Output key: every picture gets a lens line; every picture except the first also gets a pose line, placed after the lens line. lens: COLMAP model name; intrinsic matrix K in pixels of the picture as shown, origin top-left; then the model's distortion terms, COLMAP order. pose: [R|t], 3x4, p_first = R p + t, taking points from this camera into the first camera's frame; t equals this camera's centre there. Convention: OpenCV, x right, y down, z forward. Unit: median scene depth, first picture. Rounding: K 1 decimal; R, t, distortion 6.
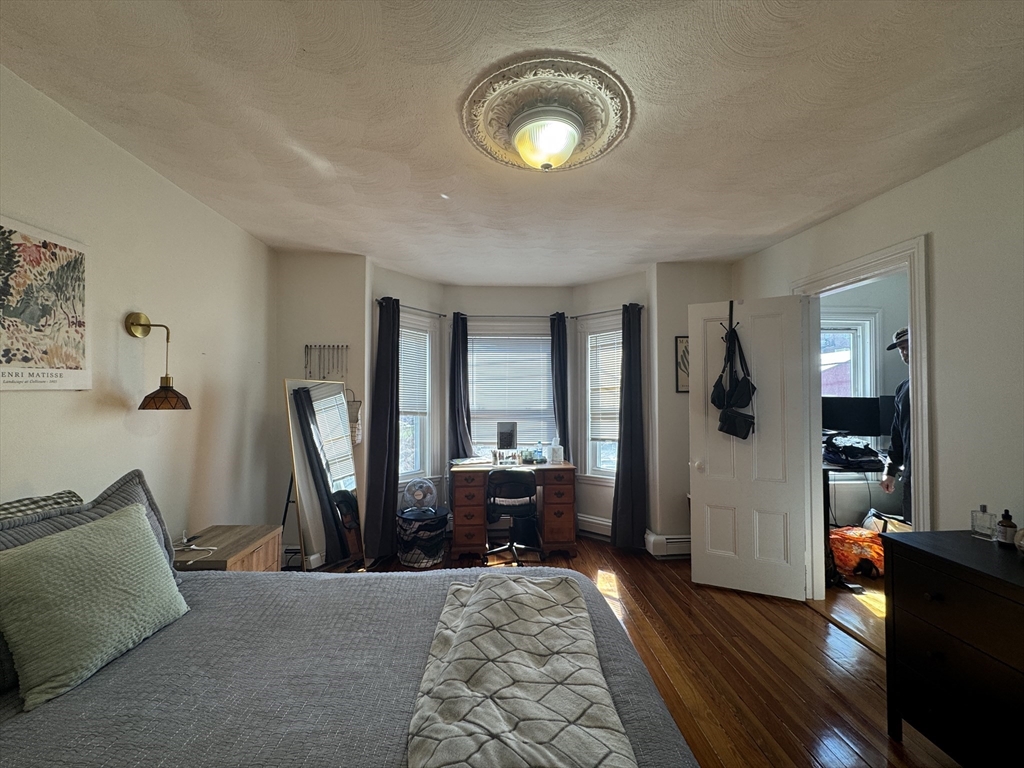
lens RADIAL K [[408.6, 0, 511.9], [0, 408.6, 385.9], [0, 0, 1]] dist [-0.001601, 0.000218]
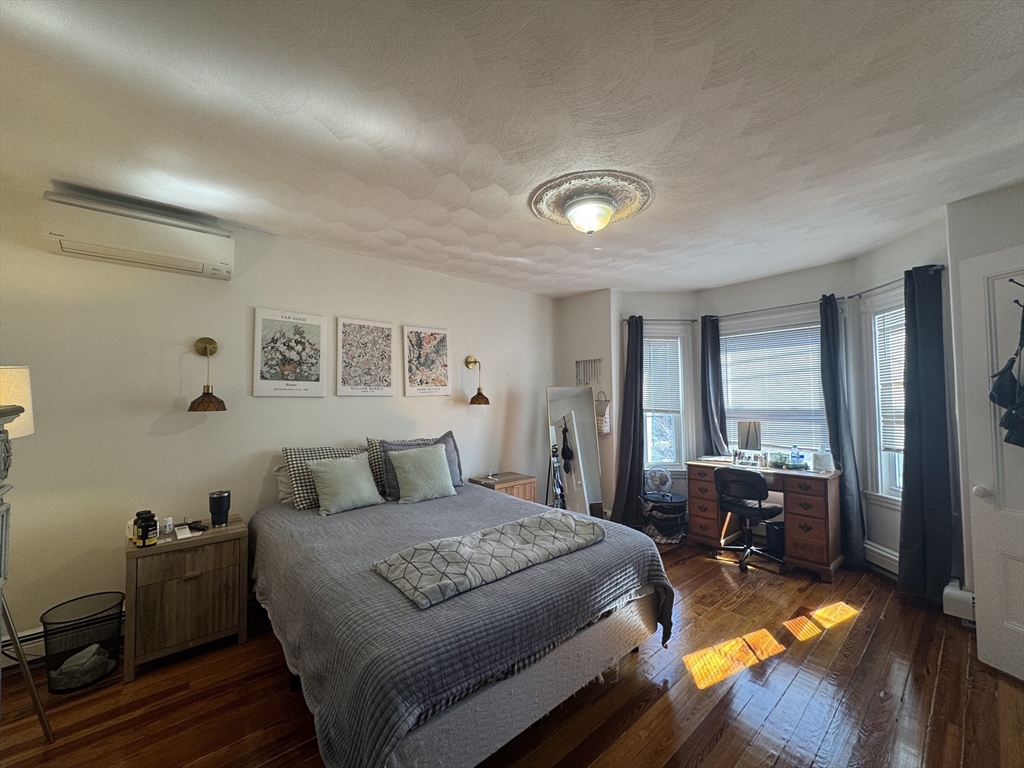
lens RADIAL K [[408.6, 0, 511.9], [0, 408.6, 385.9], [0, 0, 1]] dist [-0.001601, 0.000218]
pose [[0.606545, -0.032175, -0.794398, 0.448252], [0.029334, 0.999406, -0.018082, 0.004879], [0.794508, -0.012335, 0.607128, -0.035484]]
